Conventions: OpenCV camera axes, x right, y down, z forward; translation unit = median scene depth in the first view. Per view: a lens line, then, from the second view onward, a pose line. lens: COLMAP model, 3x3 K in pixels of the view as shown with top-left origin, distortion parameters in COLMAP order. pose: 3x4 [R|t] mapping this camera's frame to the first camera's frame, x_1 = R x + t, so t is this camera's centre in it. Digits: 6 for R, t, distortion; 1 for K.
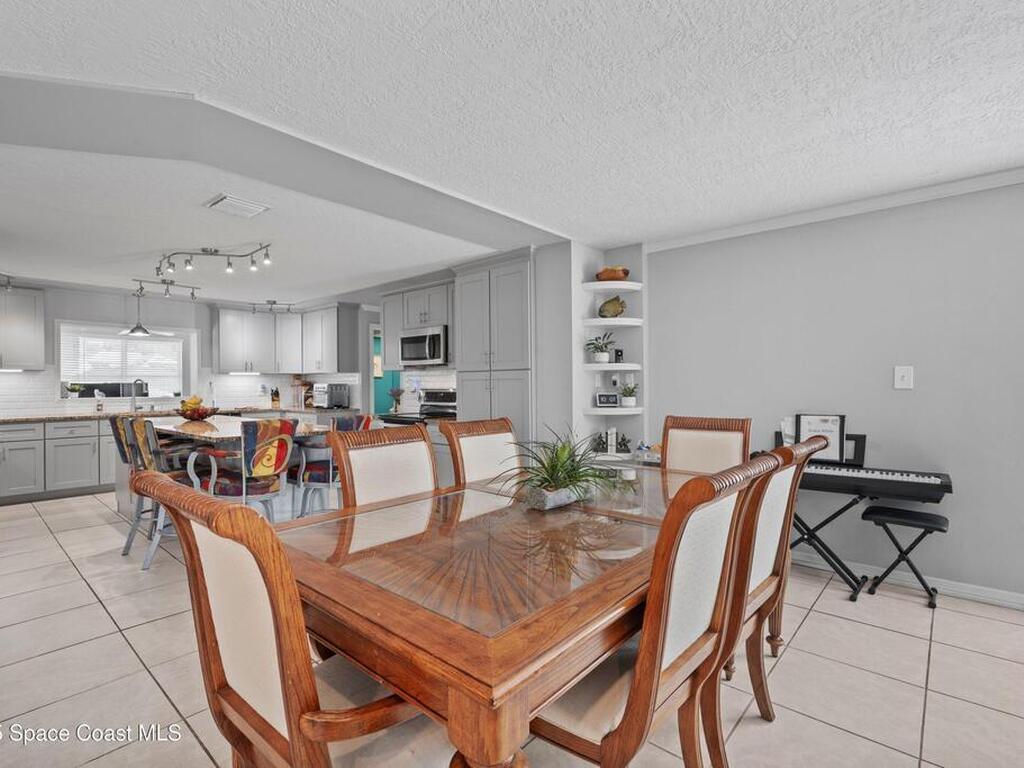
lens RADIAL K [[504.5, 0, 515.3], [0, 504.5, 384.3], [0, 0, 1]] dist [-0.014593, 0.002306]
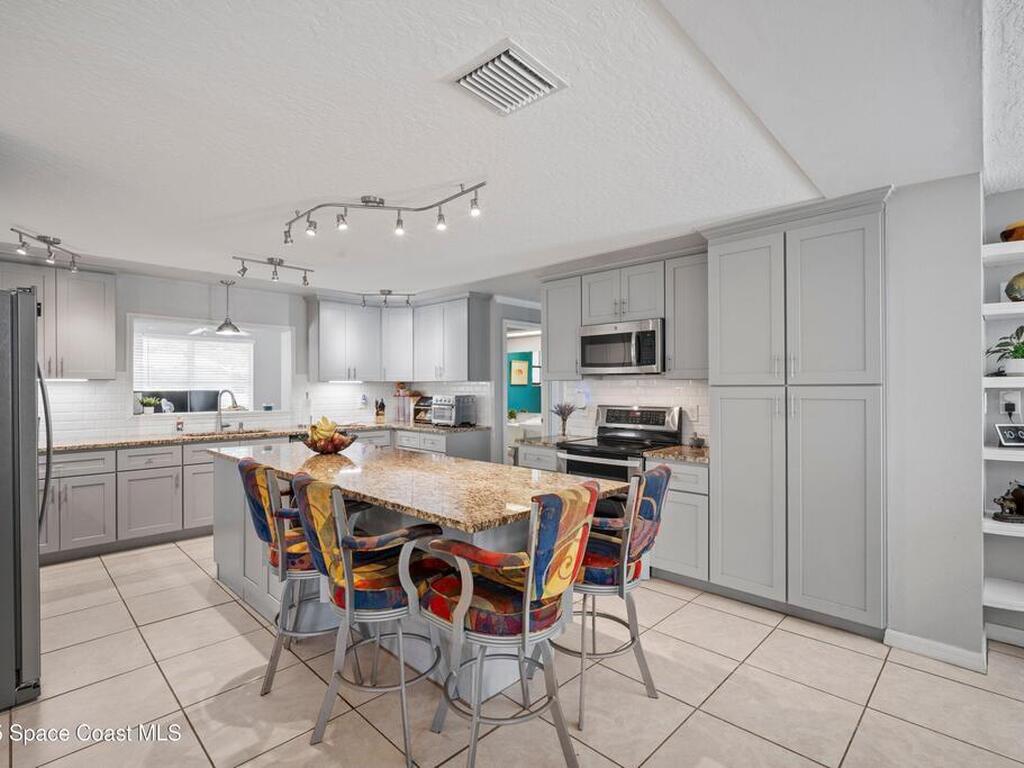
lens RADIAL K [[504.5, 0, 514.1], [0, 504.5, 384.4], [0, 0, 1]] dist [-0.014593, 0.002306]
pose [[0.998493, 0.003017, -0.054804, -0.280474], [-0.003234, 0.999987, -0.003869, -0.018664], [0.054792, 0.004040, 0.998490, 0.257894]]
